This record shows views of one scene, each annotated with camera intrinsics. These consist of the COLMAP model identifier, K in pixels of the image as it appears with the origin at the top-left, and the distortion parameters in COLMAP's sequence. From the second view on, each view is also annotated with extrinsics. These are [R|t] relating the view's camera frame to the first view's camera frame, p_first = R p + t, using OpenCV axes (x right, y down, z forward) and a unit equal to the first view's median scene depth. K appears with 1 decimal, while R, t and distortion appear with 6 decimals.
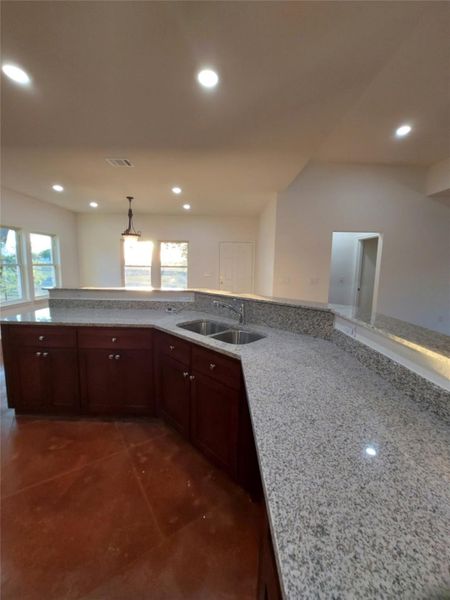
lens RADIAL K [[240.2, 0, 229.9], [0, 240.2, 294.4], [0, 0, 1]] dist [-0.016840, -0.000738]
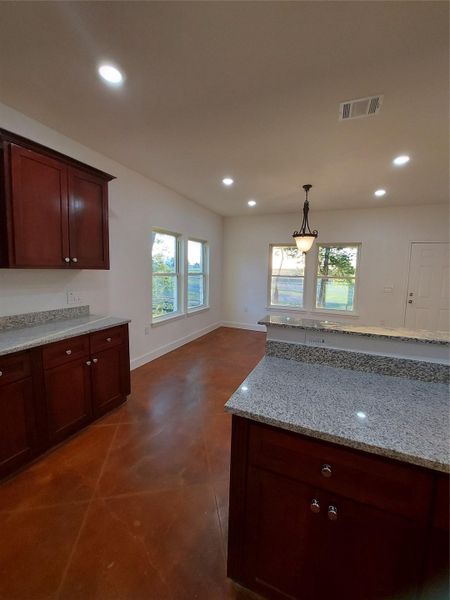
lens RADIAL K [[240.2, 0, 229.2], [0, 240.2, 292.8], [0, 0, 1]] dist [-0.016840, -0.000738]
pose [[0.917704, 0.039648, -0.395282, -0.607244], [-0.053307, 0.998299, -0.023629, -0.076371], [0.393672, 0.042756, 0.918256, 0.417515]]
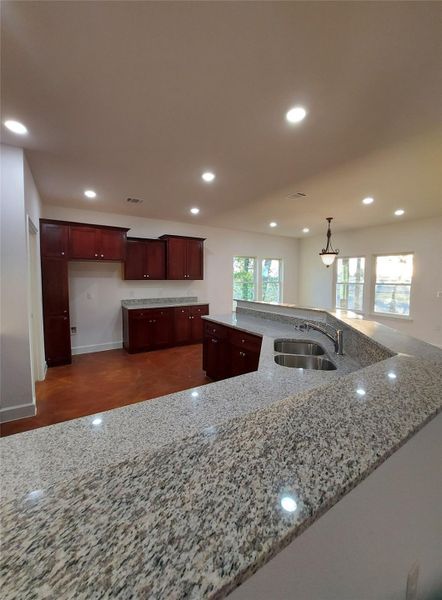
lens RADIAL K [[242.3, 0, 220.2], [0, 242.3, 294.9], [0, 0, 1]] dist [-0.004938, -0.000071]
pose [[0.522882, 0.043259, -0.851307, 0.447116], [-0.096834, 0.995261, -0.008902, -0.031556], [0.846887, 0.087091, 0.524592, 0.127107]]
